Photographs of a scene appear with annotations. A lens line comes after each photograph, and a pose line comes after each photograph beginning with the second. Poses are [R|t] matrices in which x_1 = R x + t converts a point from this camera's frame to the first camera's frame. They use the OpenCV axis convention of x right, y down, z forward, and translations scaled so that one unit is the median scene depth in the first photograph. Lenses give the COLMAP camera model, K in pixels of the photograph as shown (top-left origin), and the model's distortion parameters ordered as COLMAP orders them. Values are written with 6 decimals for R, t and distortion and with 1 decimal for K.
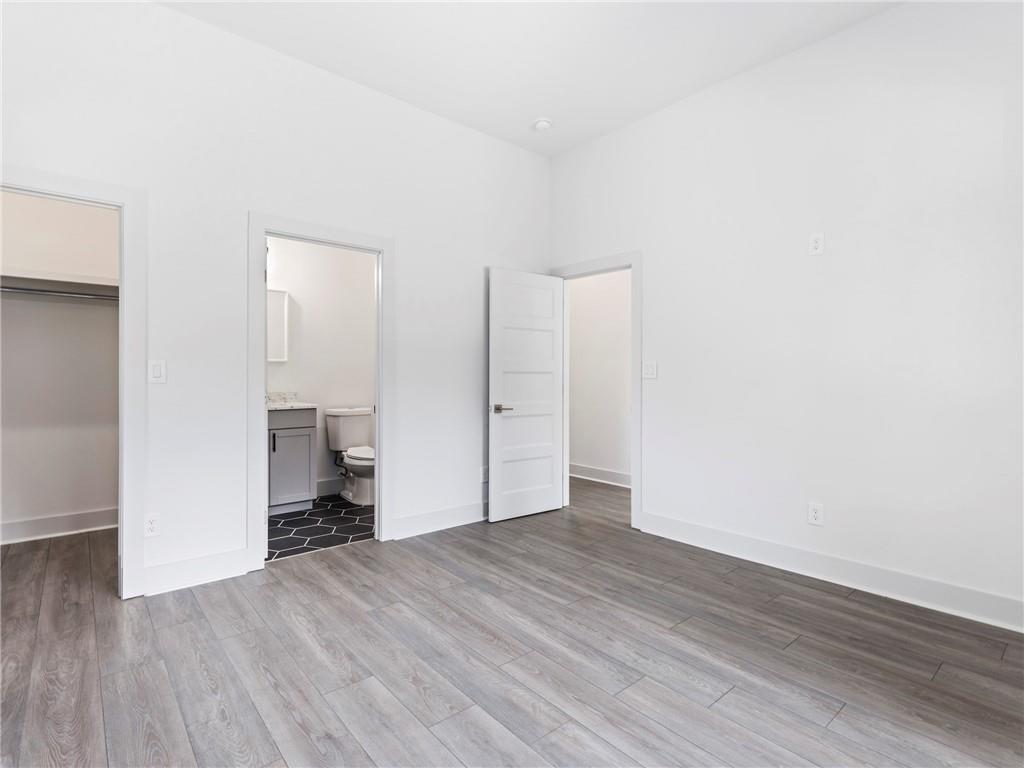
lens RADIAL K [[515.4, 0, 514.2], [0, 515.4, 381.9], [0, 0, 1]] dist [0.004000, -0.001286]
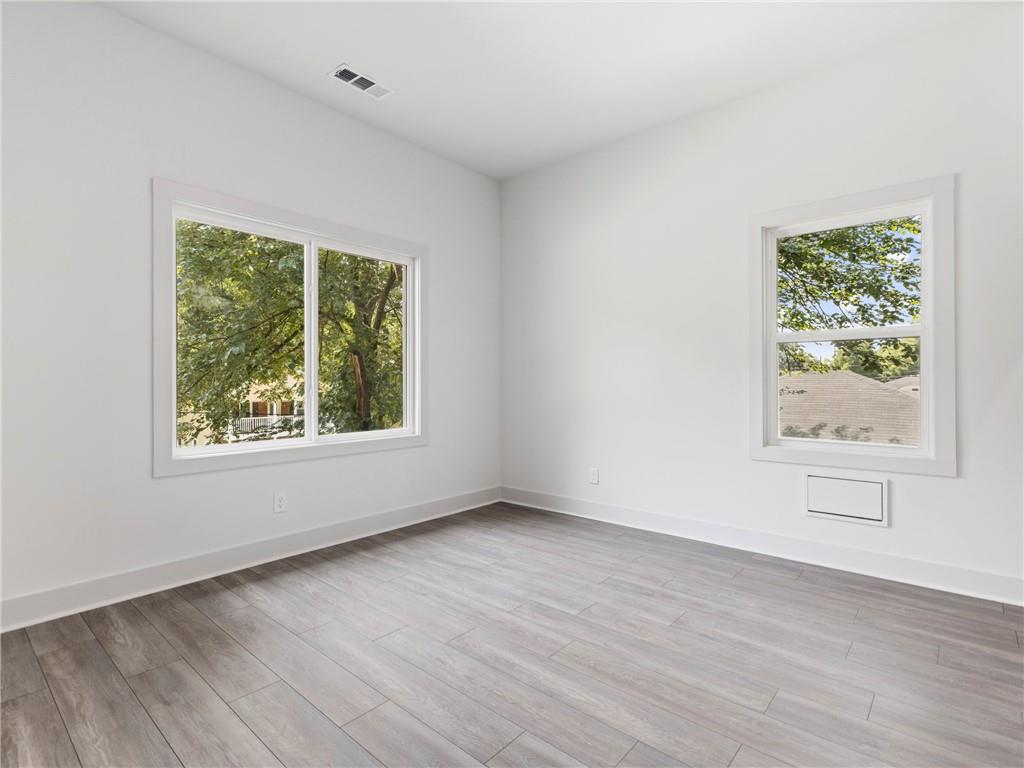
lens RADIAL K [[515.4, 0, 511.7], [0, 515.4, 381.9], [0, 0, 1]] dist [0.004000, -0.001286]
pose [[-0.989166, -0.005199, -0.146707, 0.253669], [-0.007389, 0.999869, 0.014385, -0.023432], [0.146613, 0.015313, -0.989075, 1.942585]]
